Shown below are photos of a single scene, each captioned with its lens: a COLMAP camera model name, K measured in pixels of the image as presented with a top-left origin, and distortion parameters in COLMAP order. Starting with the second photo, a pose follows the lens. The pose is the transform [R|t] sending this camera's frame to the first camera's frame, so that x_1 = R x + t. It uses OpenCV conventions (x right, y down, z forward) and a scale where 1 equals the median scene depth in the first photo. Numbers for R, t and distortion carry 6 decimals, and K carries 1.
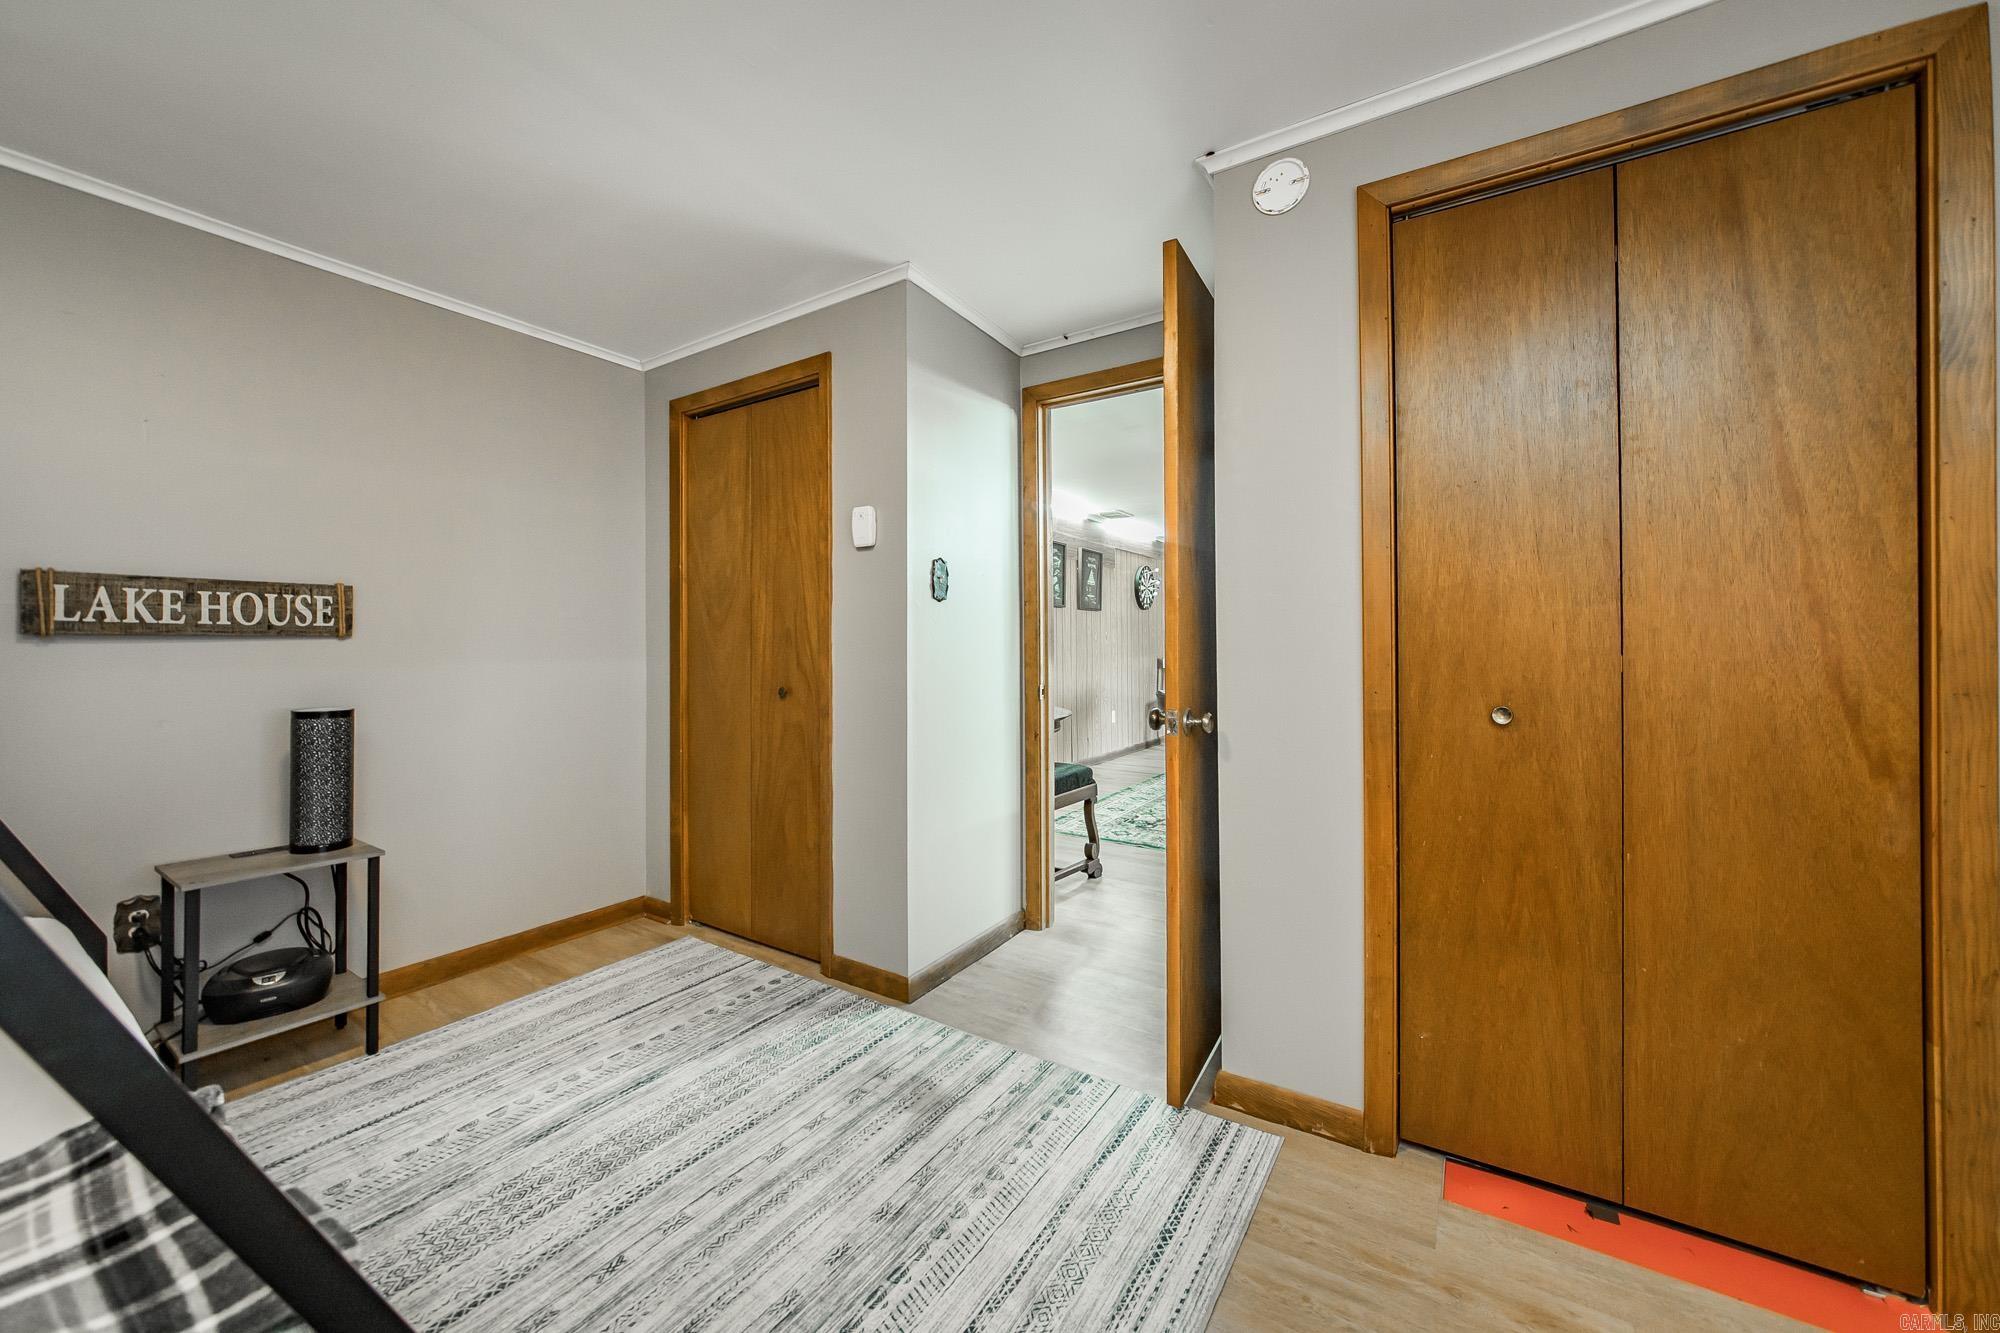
lens RADIAL K [[733.0, 0, 1009.7], [0, 733.0, 650.6], [0, 0, 1]] dist [-0.008144, 0.000559]
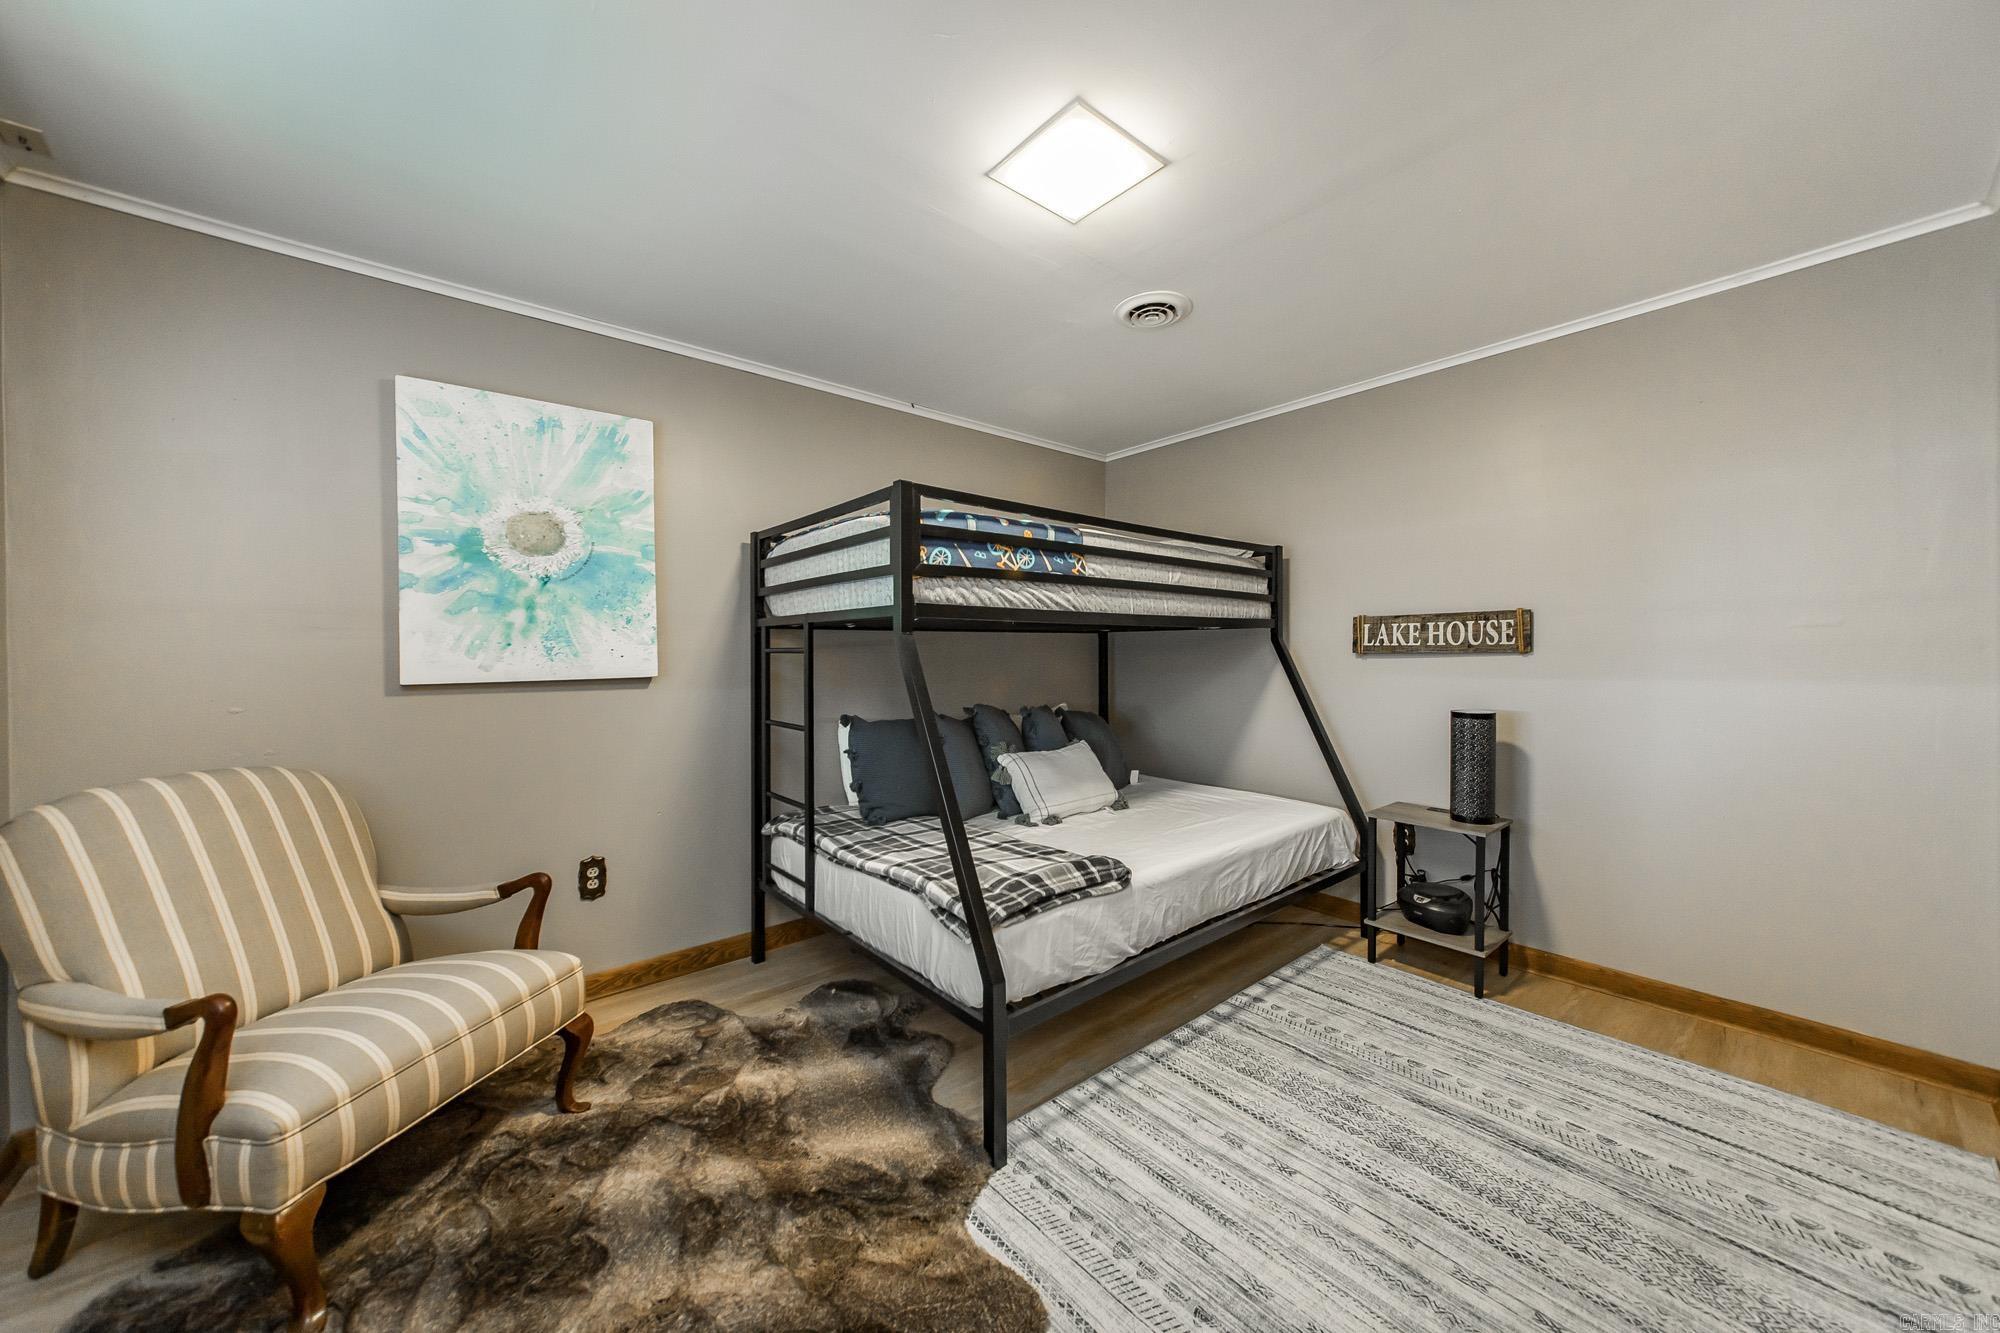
lens RADIAL K [[733.0, 0, 1007.5], [0, 733.0, 661.1], [0, 0, 1]] dist [-0.008144, 0.000559]
pose [[-0.303988, 0.015730, -0.952546, 0.523112], [-0.000663, 0.999860, 0.016724, -0.027930], [0.952676, 0.005716, -0.303935, 0.626052]]
